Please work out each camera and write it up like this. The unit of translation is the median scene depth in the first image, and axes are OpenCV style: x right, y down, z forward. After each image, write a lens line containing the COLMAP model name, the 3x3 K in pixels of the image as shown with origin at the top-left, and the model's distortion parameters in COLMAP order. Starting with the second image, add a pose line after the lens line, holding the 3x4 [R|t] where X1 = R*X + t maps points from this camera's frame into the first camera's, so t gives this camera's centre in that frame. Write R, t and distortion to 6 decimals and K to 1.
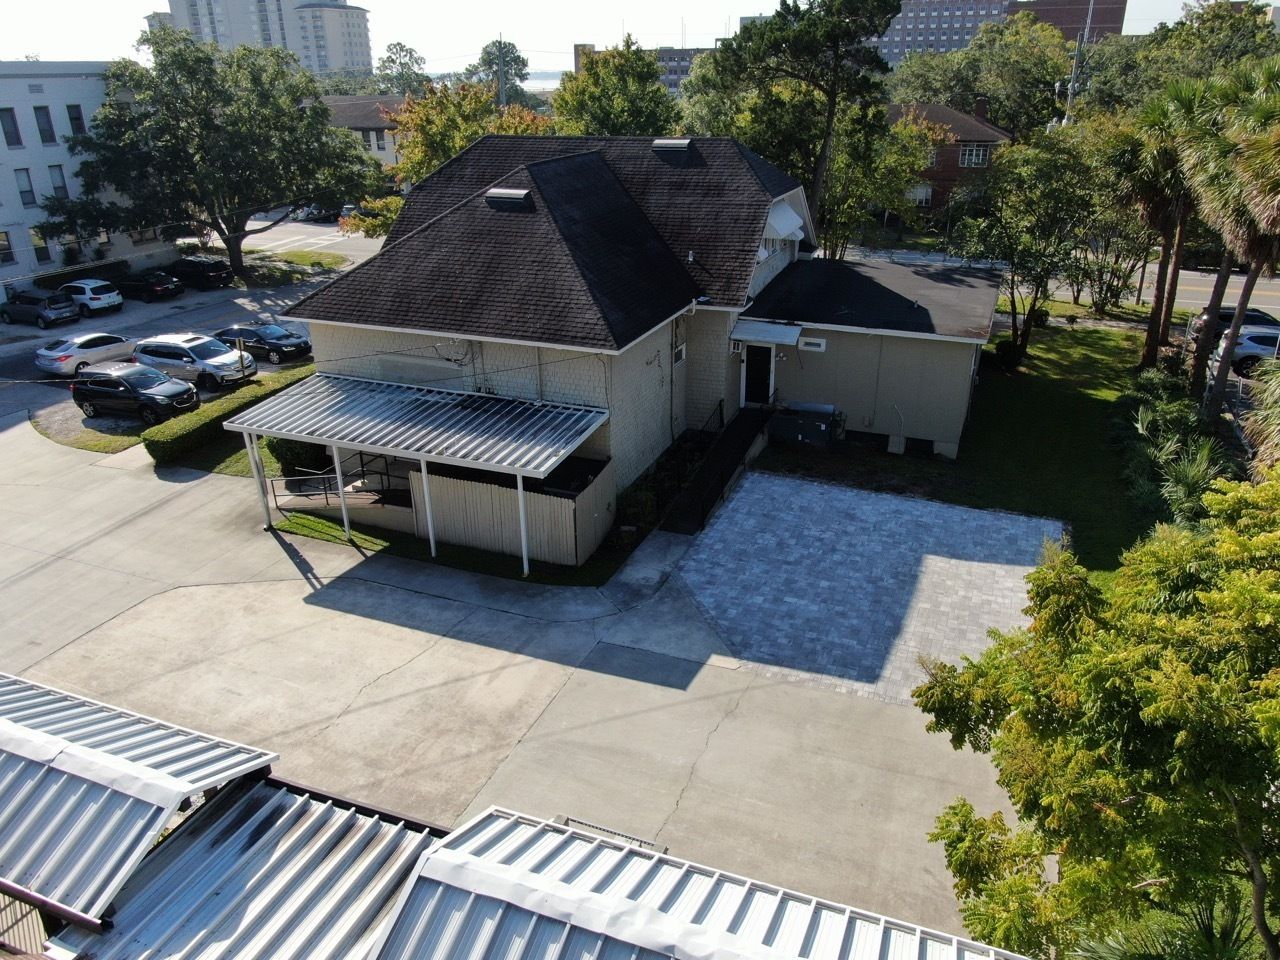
lens RADIAL K [[922.4, 0, 640.0], [0, 922.4, 480.0], [0, 0, 1]] dist [-0.007642, -0.002414]
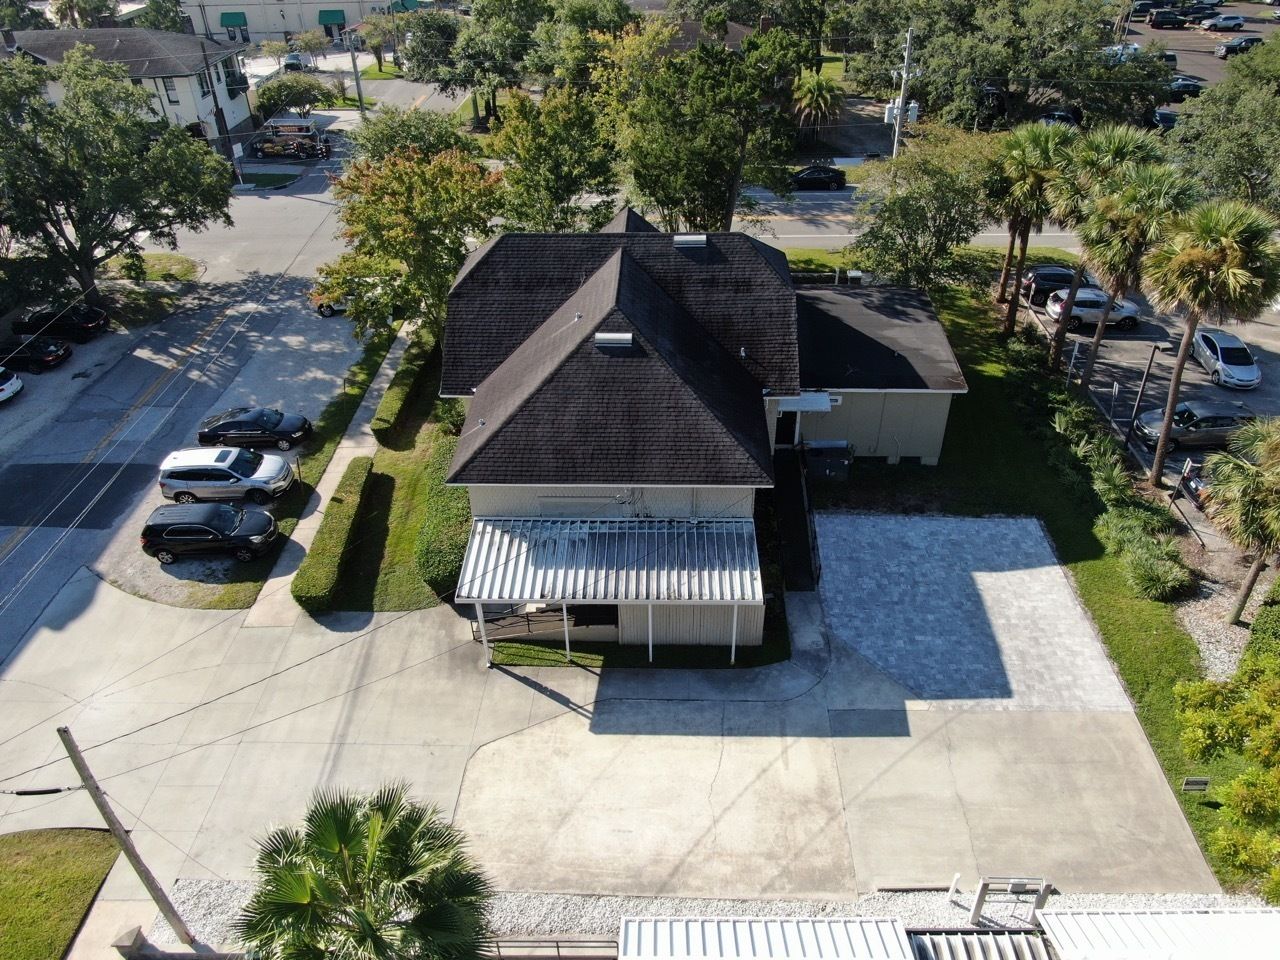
lens RADIAL K [[922.4, 0, 640.0], [0, 922.4, 480.0], [0, 0, 1]] dist [-0.007642, -0.002414]
pose [[0.937523, -0.205592, 0.280681, -0.501703], [0.147044, 0.965282, 0.215892, -0.404171], [-0.315322, -0.161131, 0.935205, -0.141627]]
